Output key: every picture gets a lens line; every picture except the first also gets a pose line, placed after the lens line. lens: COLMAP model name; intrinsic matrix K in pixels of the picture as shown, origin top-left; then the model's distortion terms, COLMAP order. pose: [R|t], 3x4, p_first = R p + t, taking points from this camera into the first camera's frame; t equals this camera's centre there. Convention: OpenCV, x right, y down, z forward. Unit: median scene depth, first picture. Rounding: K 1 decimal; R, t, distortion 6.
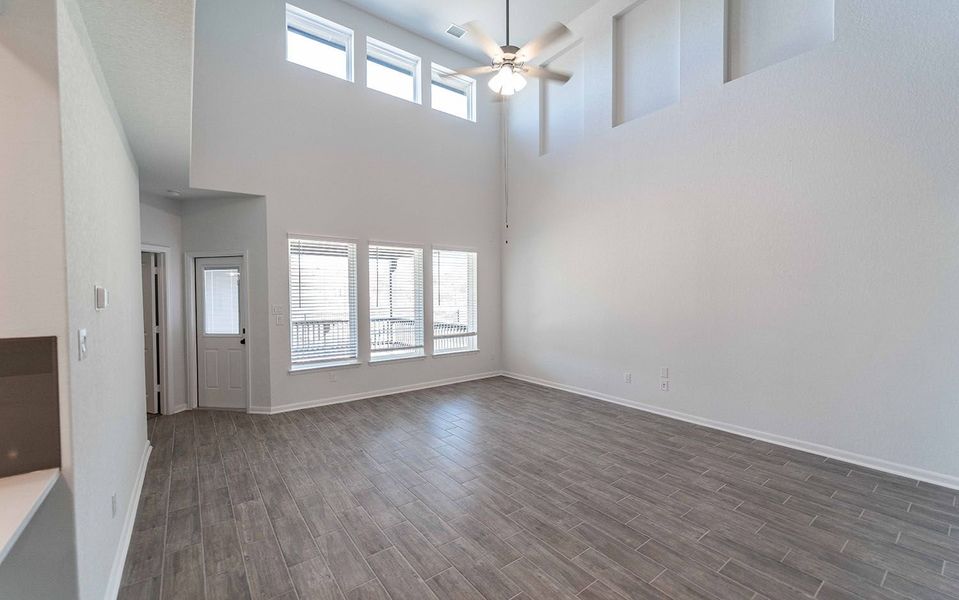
lens RADIAL K [[386.4, 0, 479.7], [0, 386.4, 302.0], [0, 0, 1]] dist [-0.003471, -0.000164]
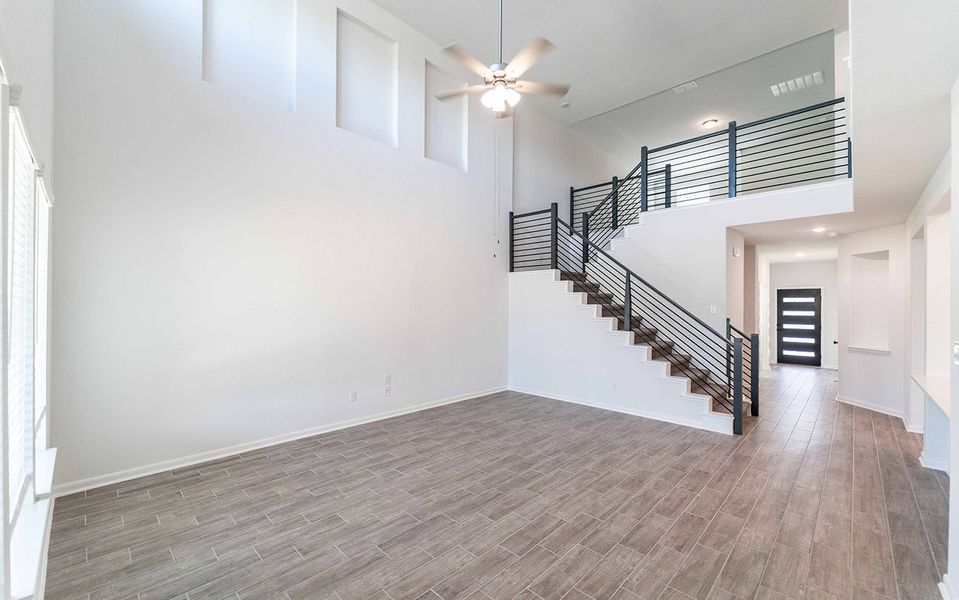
lens RADIAL K [[386.4, 0, 481.5], [0, 386.4, 303.1], [0, 0, 1]] dist [-0.003471, -0.000164]
pose [[-0.154181, 0.012086, 0.987969, -0.844051], [0.018386, 0.999787, -0.009361, -0.028509], [-0.987872, 0.016721, -0.154370, 1.130149]]
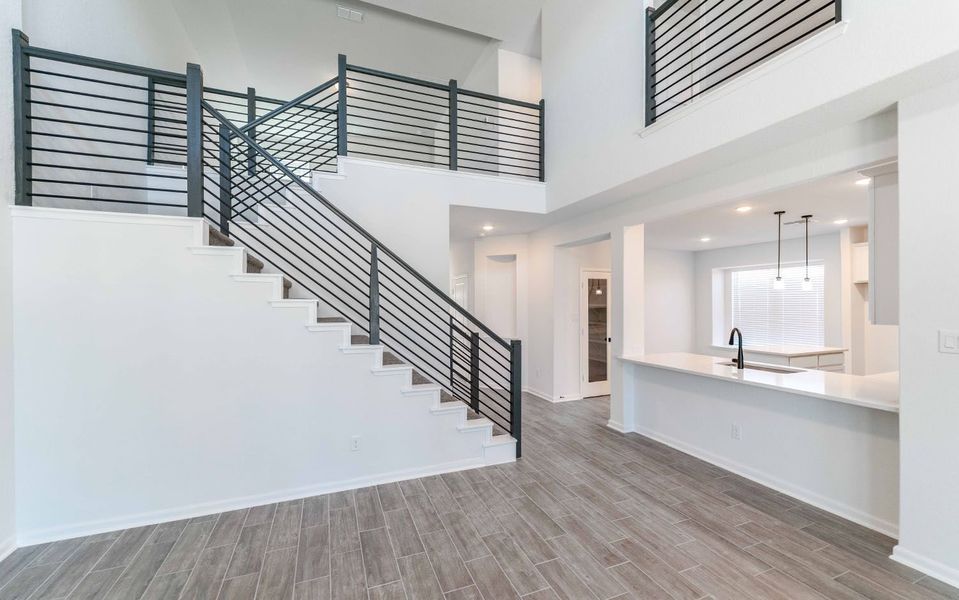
lens RADIAL K [[386.4, 0, 483.6], [0, 386.4, 304.1], [0, 0, 1]] dist [-0.003471, -0.000164]
pose [[-0.966524, 0.008272, 0.256444, 0.083653], [0.014974, 0.999595, 0.024190, -0.032431], [-0.256141, 0.027220, -0.966256, 1.126630]]
